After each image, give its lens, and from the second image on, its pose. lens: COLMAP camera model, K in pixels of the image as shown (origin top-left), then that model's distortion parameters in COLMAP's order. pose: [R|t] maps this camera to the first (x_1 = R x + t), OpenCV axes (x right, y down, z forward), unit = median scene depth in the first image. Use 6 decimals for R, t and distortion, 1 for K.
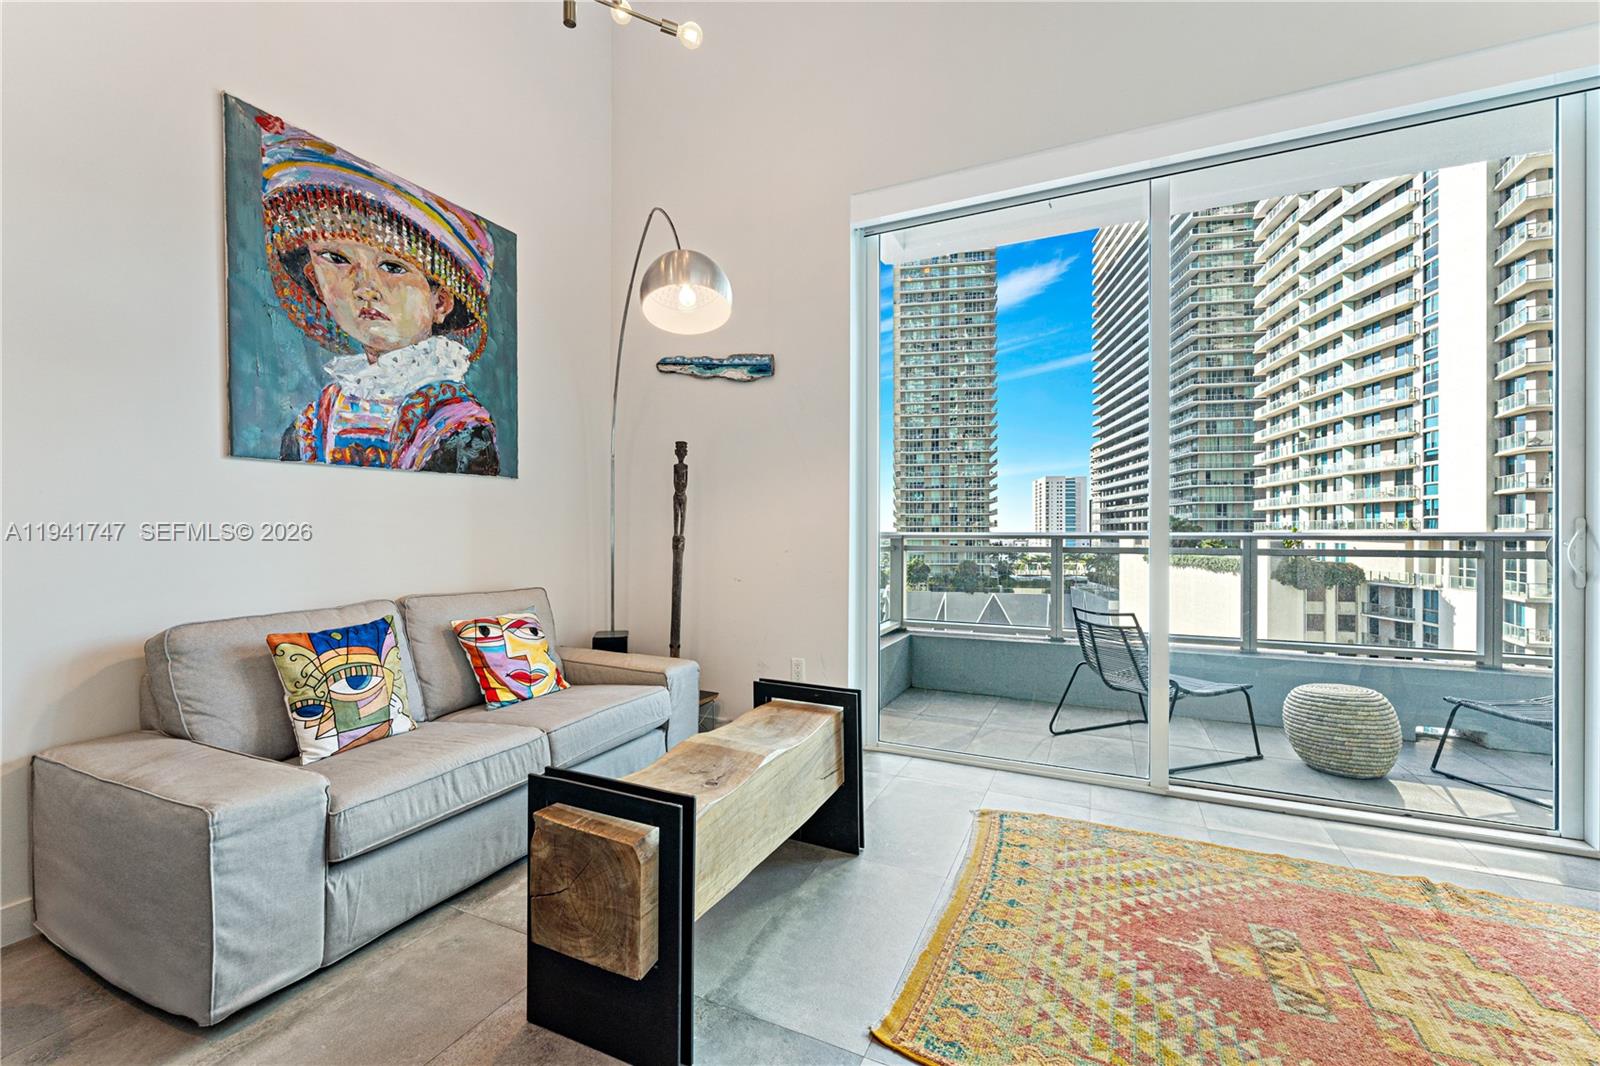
lens RADIAL K [[673.5, 0, 776.7], [0, 673.5, 534.1], [0, 0, 1]] dist [-0.001486, -0.001236]
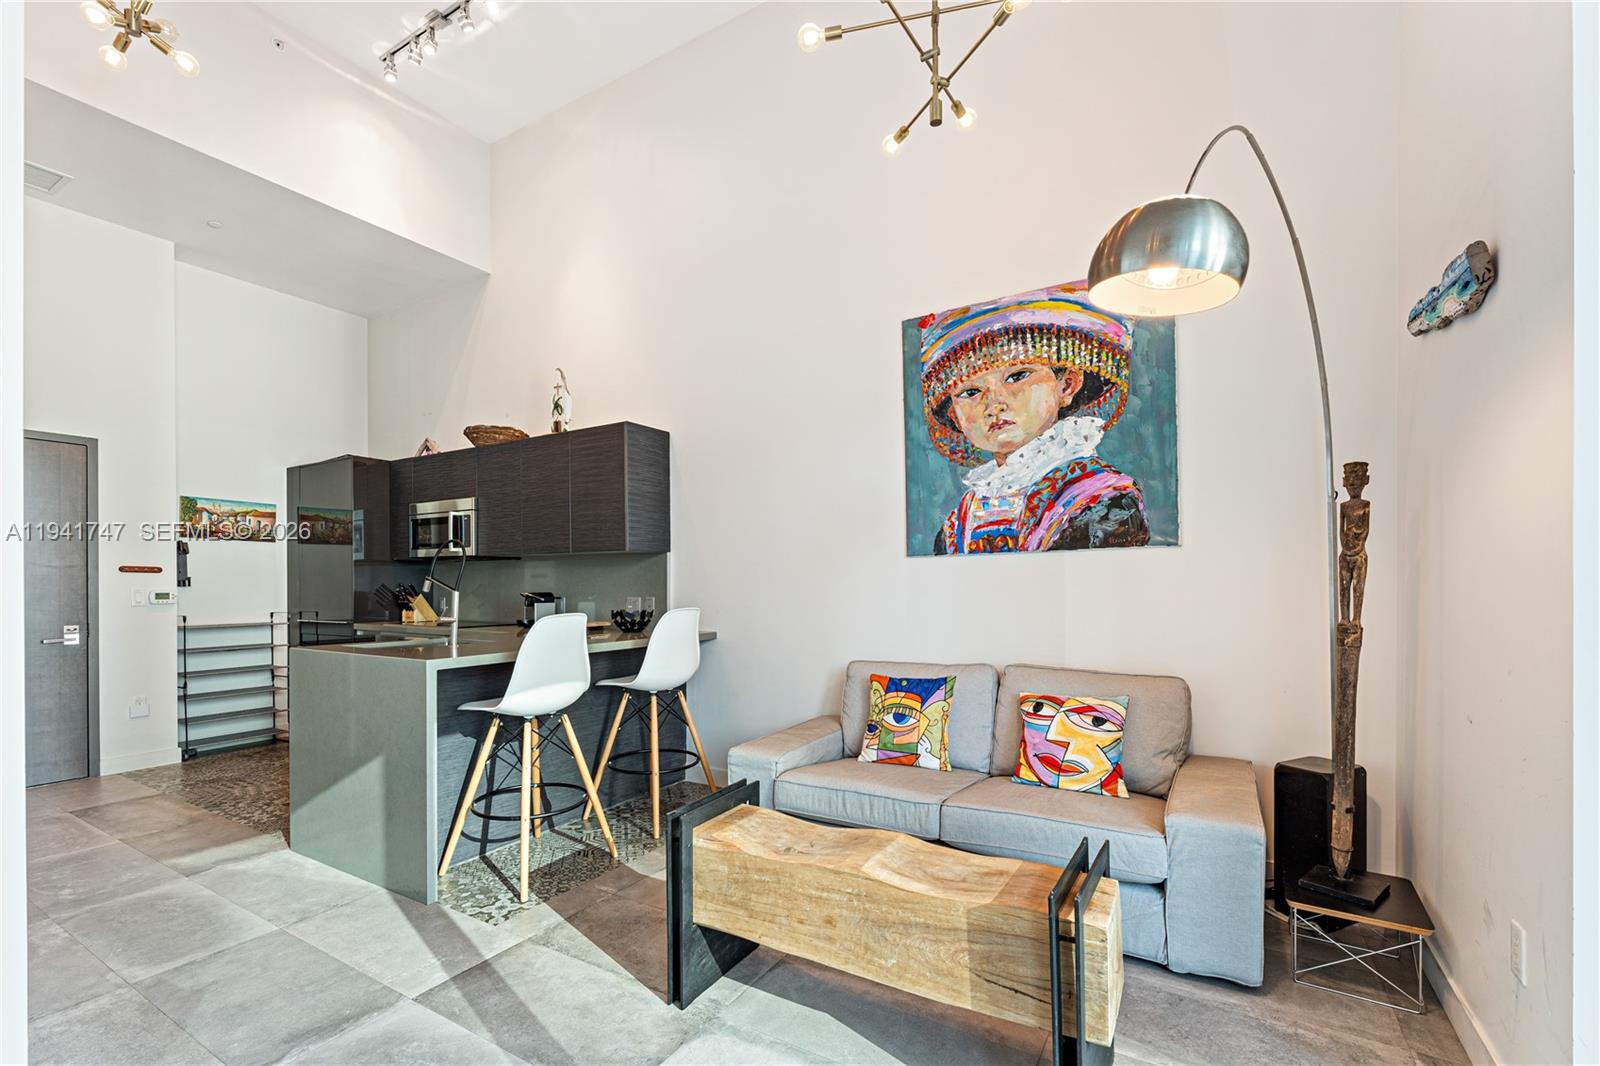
lens RADIAL K [[693.6, 0, 802.3], [0, 693.6, 586.9], [0, 0, 1]] dist [-0.005031, 0.000231]
pose [[-0.087551, 0.000902, -0.996160, 0.550882], [0.001705, 0.999998, 0.000755, -0.033874], [0.996159, -0.001633, -0.087552, 0.637961]]
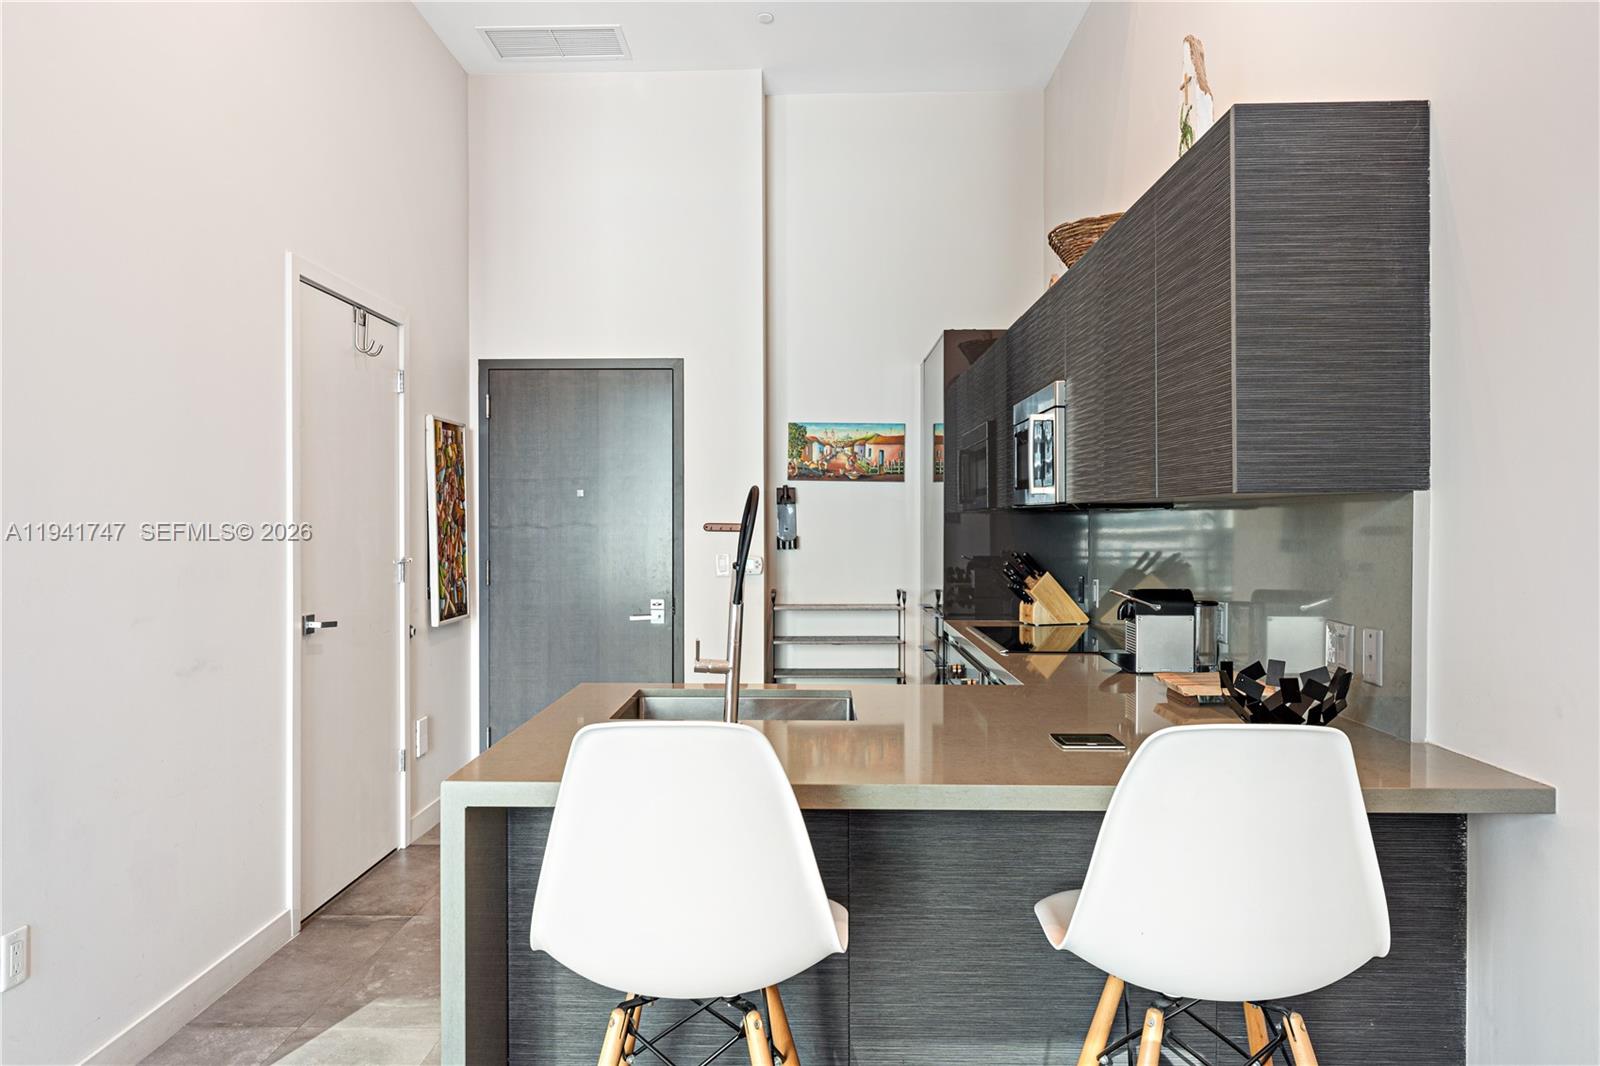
lens RADIAL K [[1077.0, 0, 790.8], [0, 1077.0, 533.1], [0, 0, 1]] dist [0.004954, -0.001091]
pose [[-0.911472, 0.001581, -0.411360, -0.171905], [-0.003437, 0.999928, 0.011459, -0.082330], [0.411348, 0.011858, -0.911401, 0.699250]]
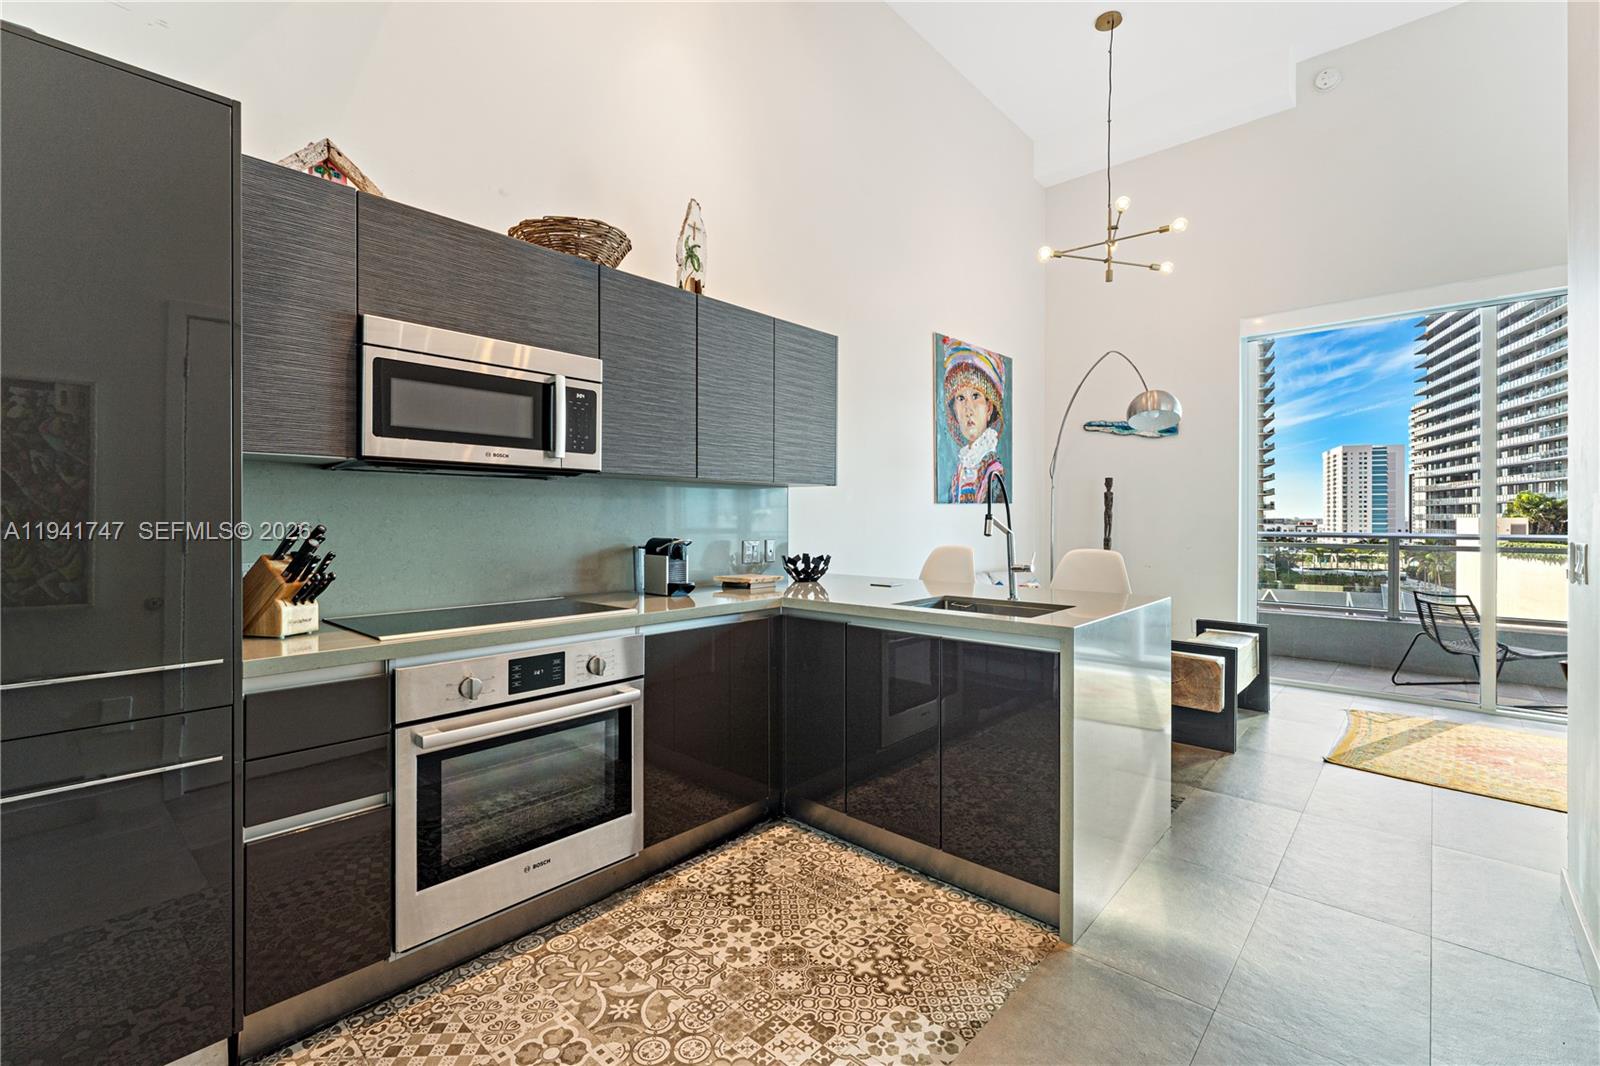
lens RADIAL K [[704.7, 0, 770.5], [0, 704.7, 518.3], [0, 0, 1]] dist [-0.006906, 0.001006]
pose [[0.954178, -0.001024, -0.299237, -0.458591], [0.001026, 0.999999, -0.000151, -0.048122], [0.299237, -0.000163, 0.954179, -0.903920]]
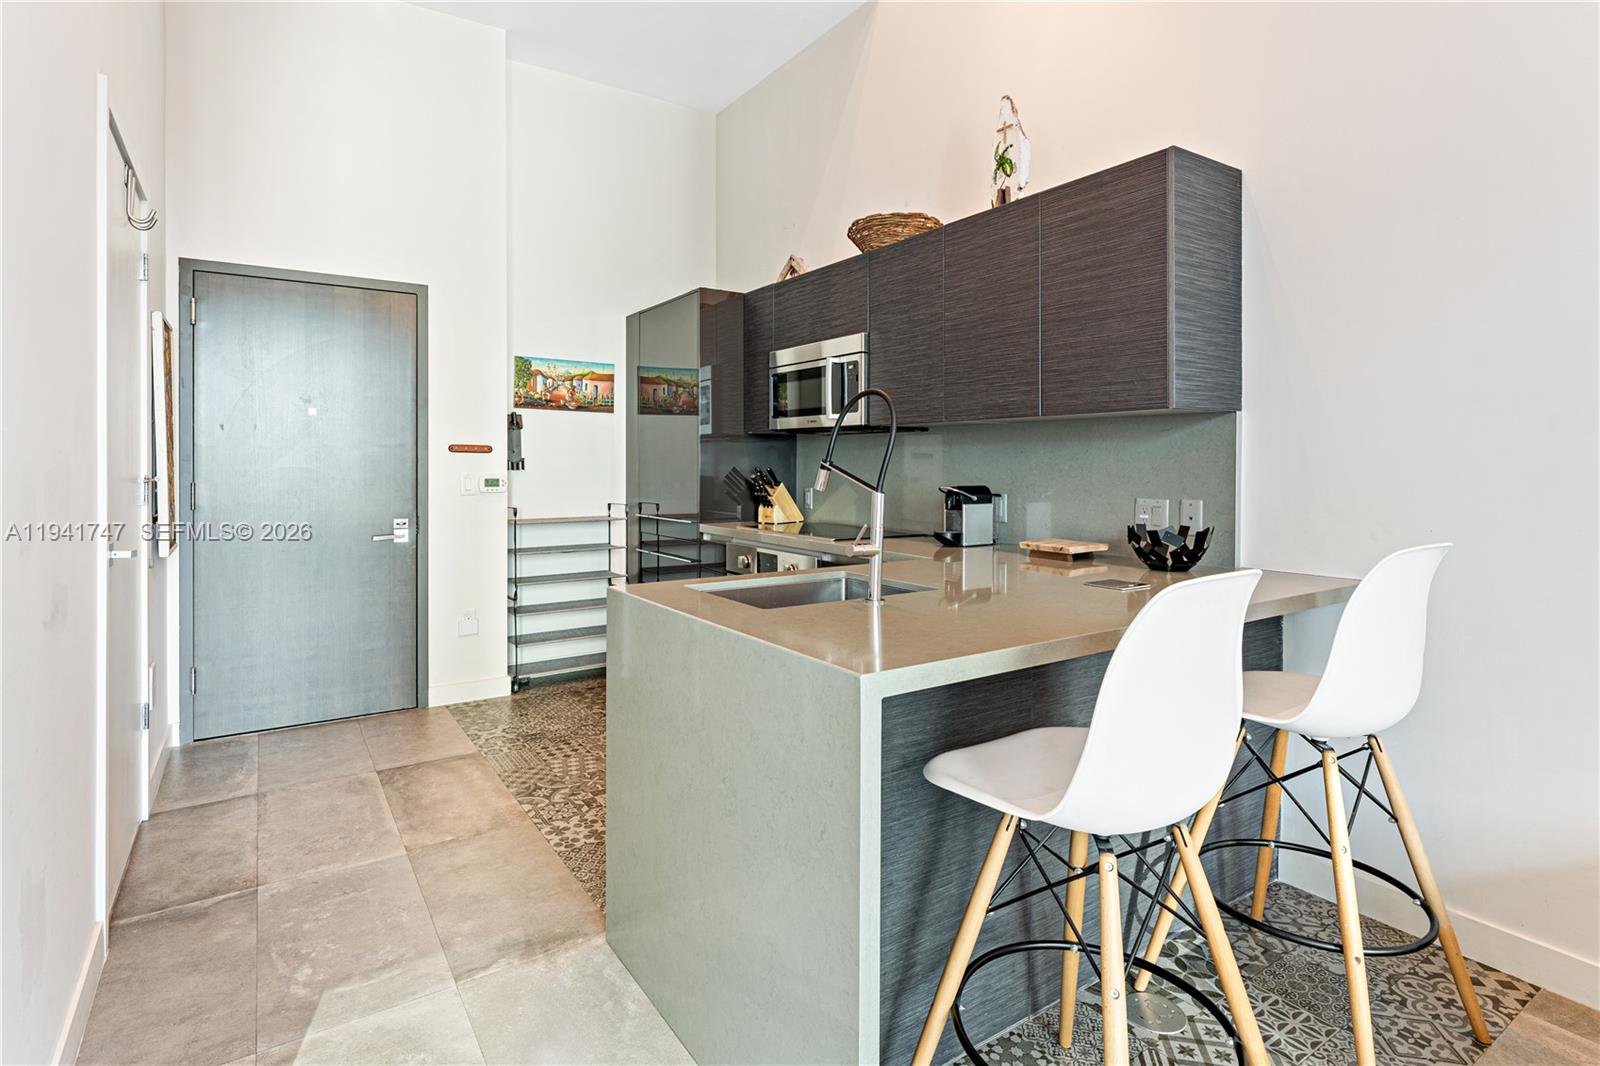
lens RADIAL K [[813.9, 0, 804.4], [0, 813.9, 468.8], [0, 0, 1]] dist [-0.000242, -0.001072]
pose [[-0.505327, 0.002477, -0.862924, 0.115587], [-0.004007, 0.999978, 0.005217, -0.047745], [0.862919, 0.006094, -0.505306, 0.289811]]
